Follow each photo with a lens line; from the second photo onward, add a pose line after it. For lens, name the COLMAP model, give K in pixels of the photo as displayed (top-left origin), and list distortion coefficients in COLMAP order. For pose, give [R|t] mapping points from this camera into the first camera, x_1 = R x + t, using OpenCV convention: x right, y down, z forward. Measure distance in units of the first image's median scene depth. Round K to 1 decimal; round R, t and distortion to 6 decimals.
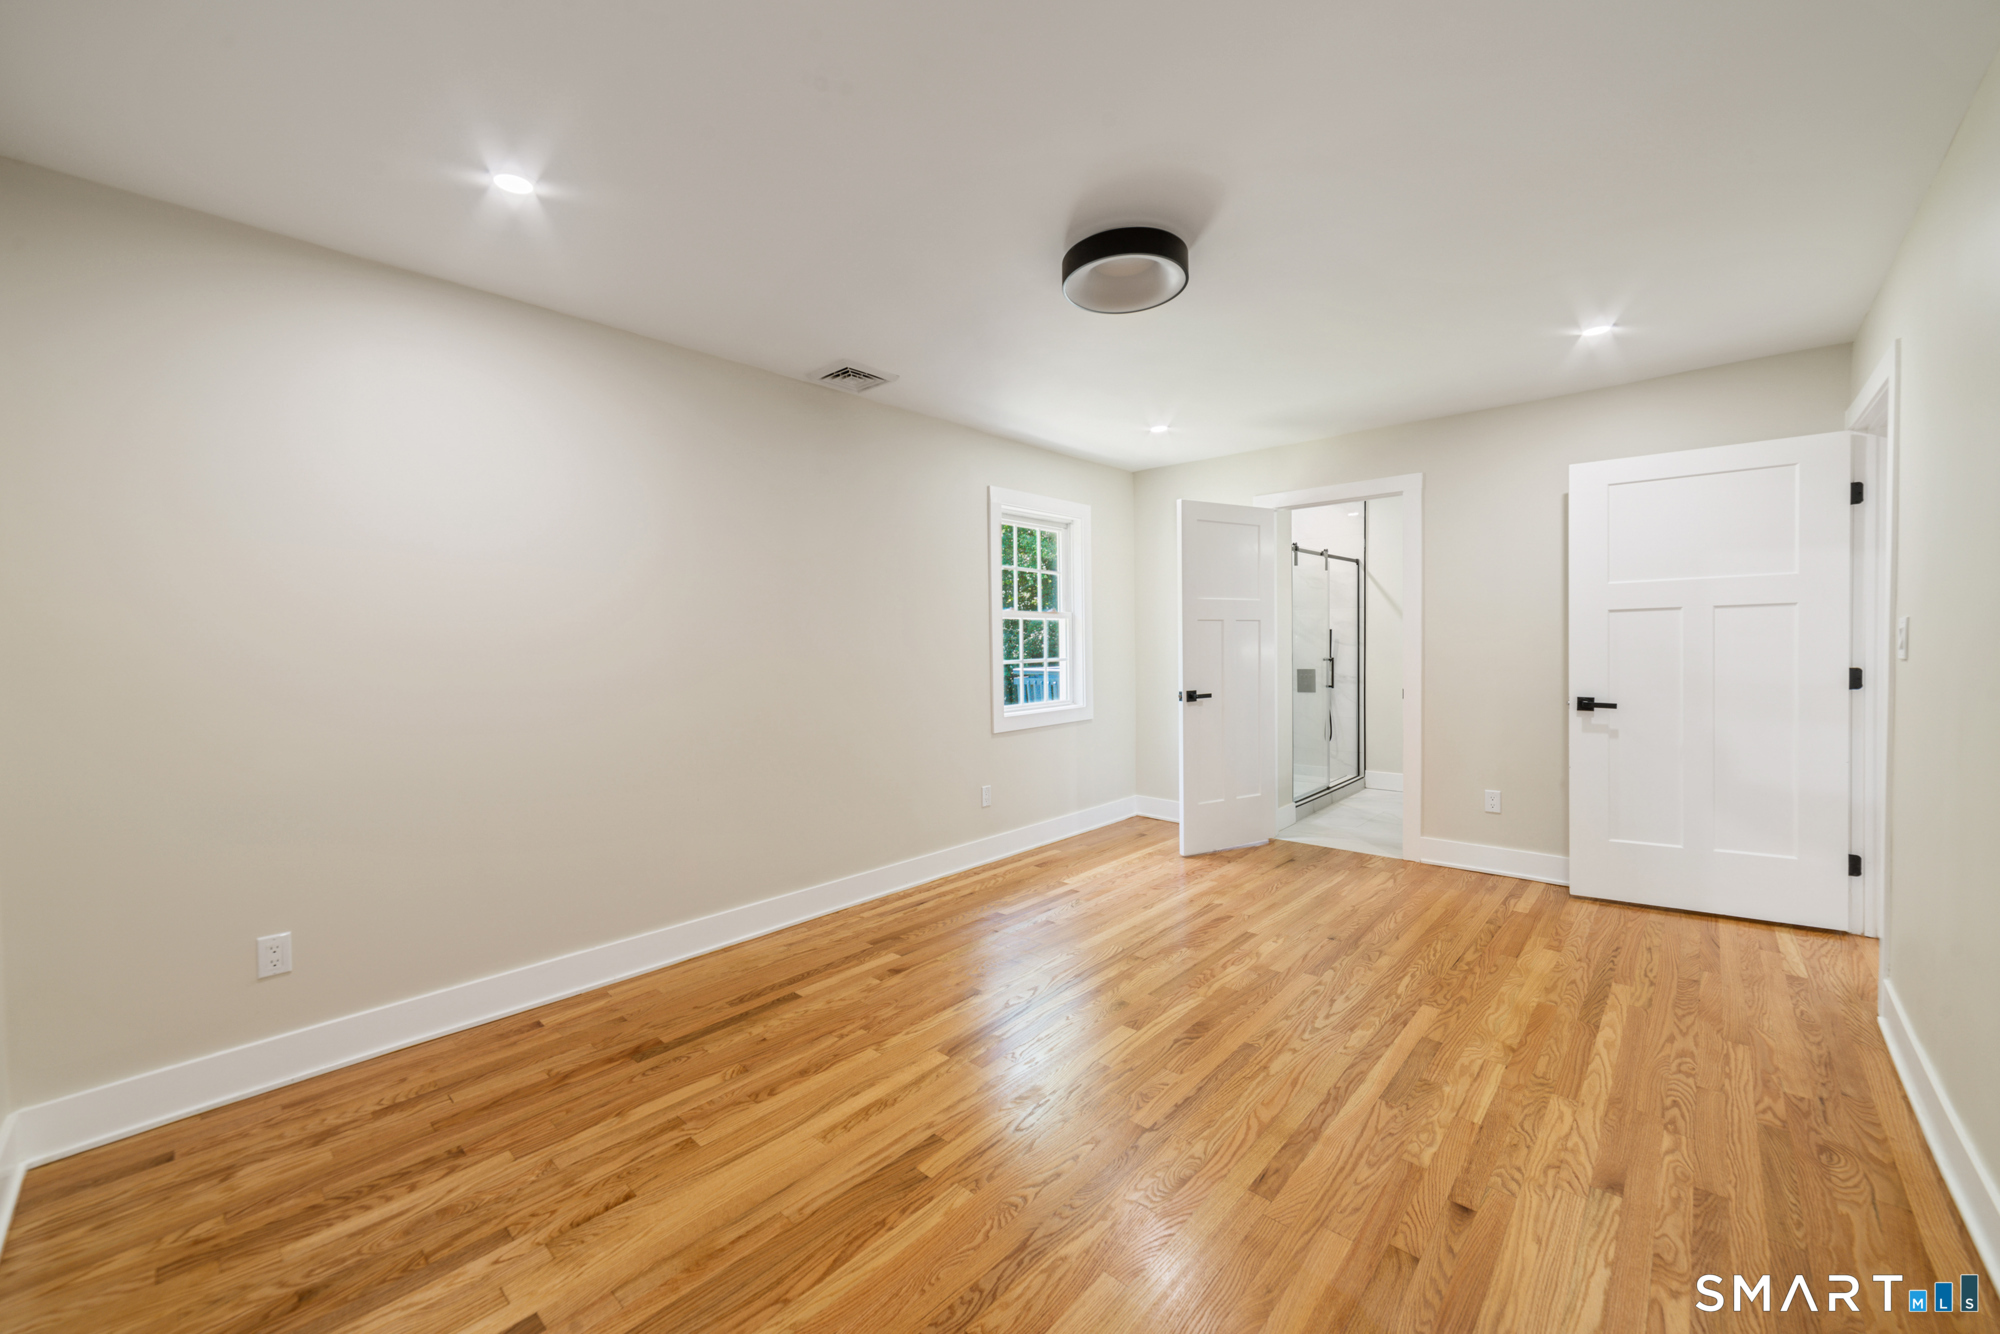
lens RADIAL K [[778.5, 0, 1000.0], [0, 778.5, 667.0], [0, 0, 1]] dist [-0.000991, 0.000040]
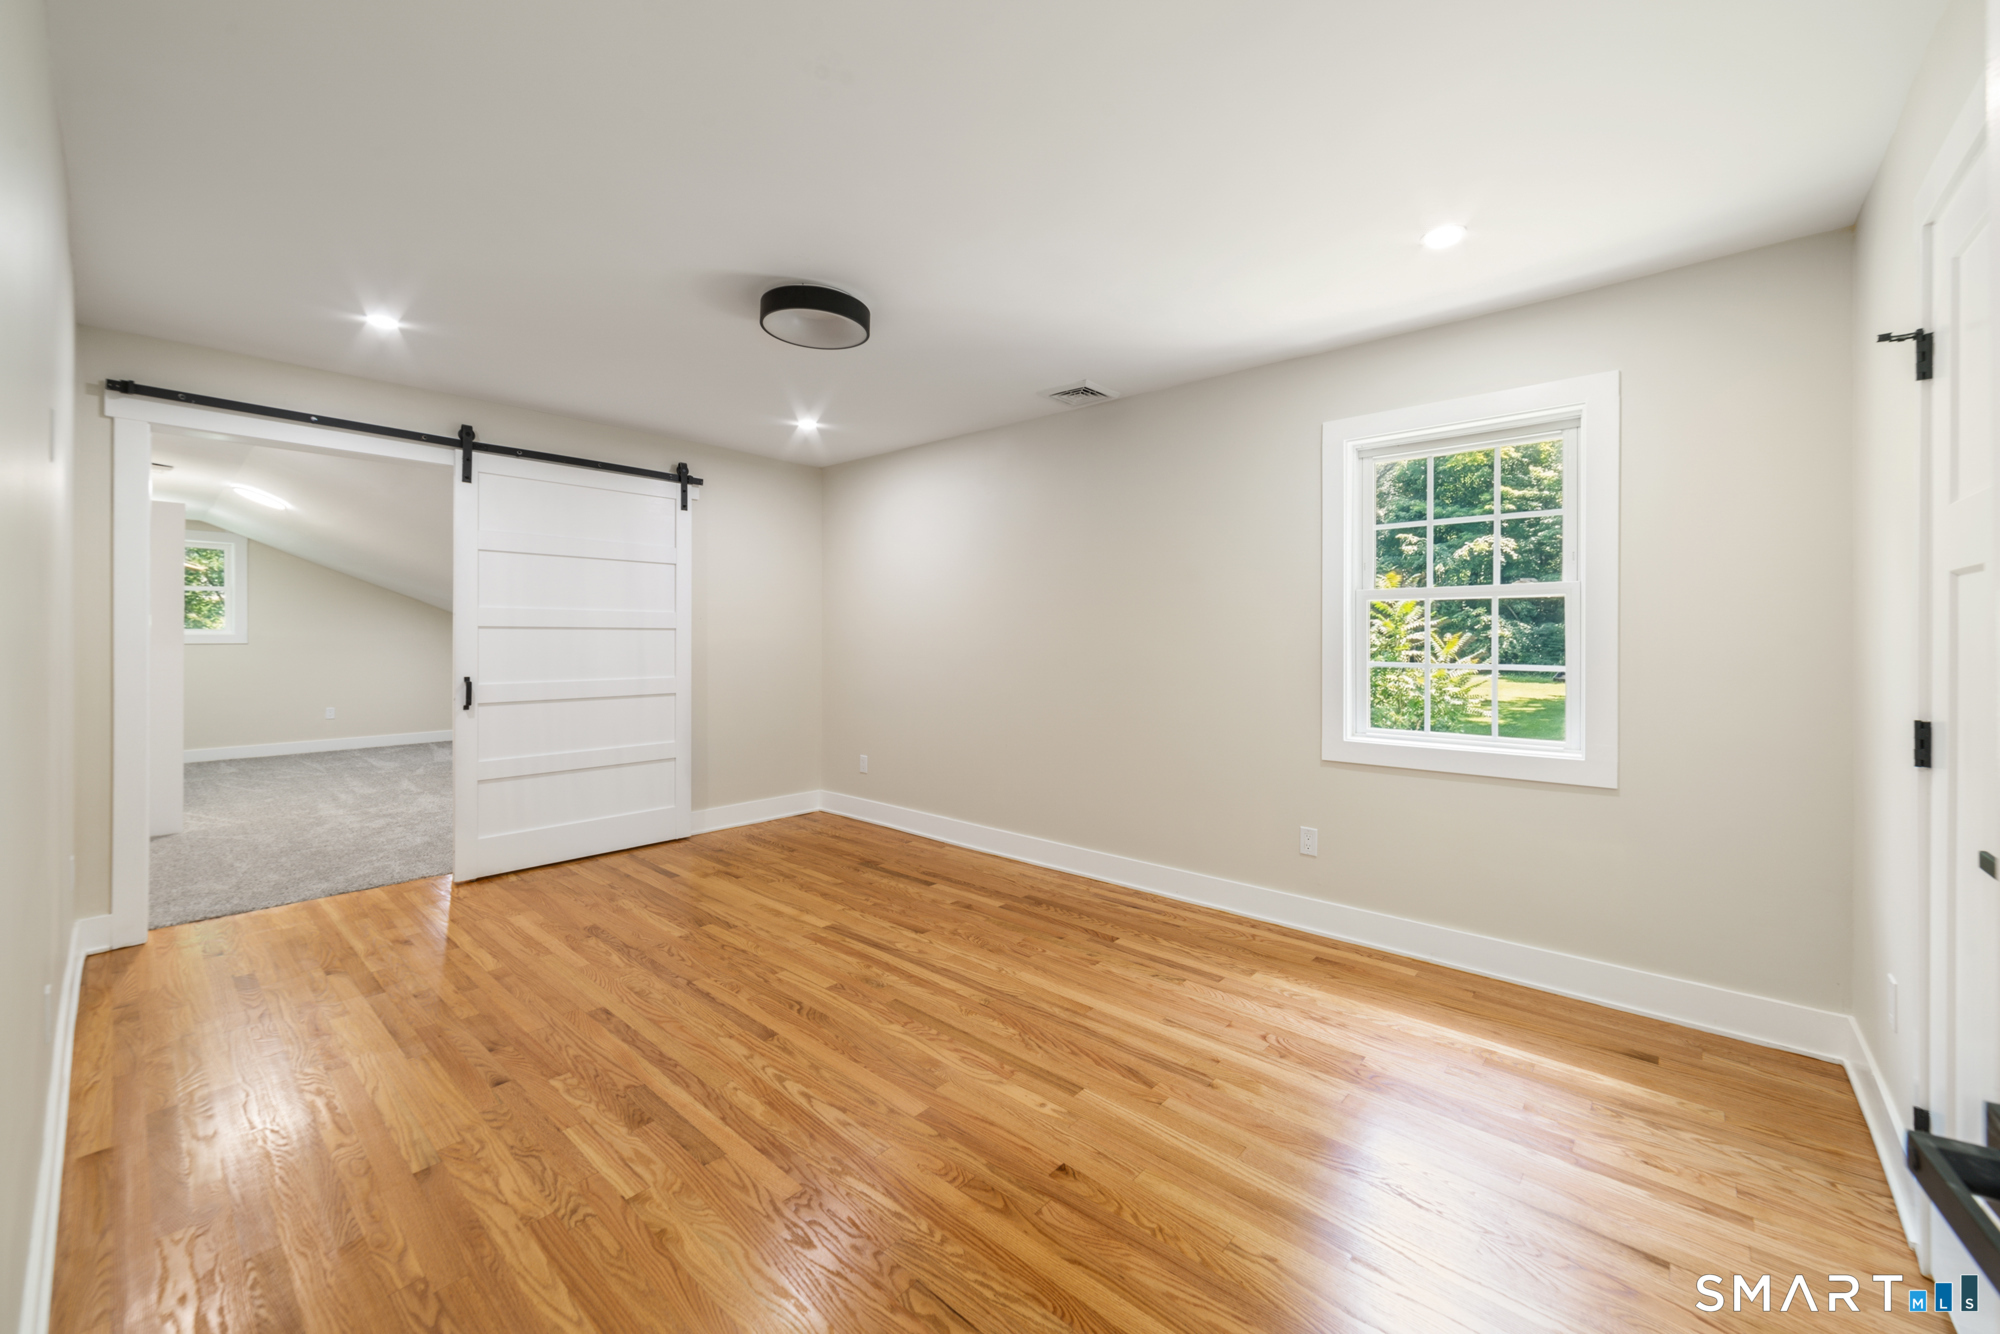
lens RADIAL K [[778.5, 0, 1000.0], [0, 778.5, 667.0], [0, 0, 1]] dist [-0.000991, 0.000040]
pose [[0.016822, 0.054107, -0.998393, 1.239889], [-0.032222, 0.998045, 0.053545, -0.057313], [0.999339, 0.031269, 0.018533, 1.189325]]
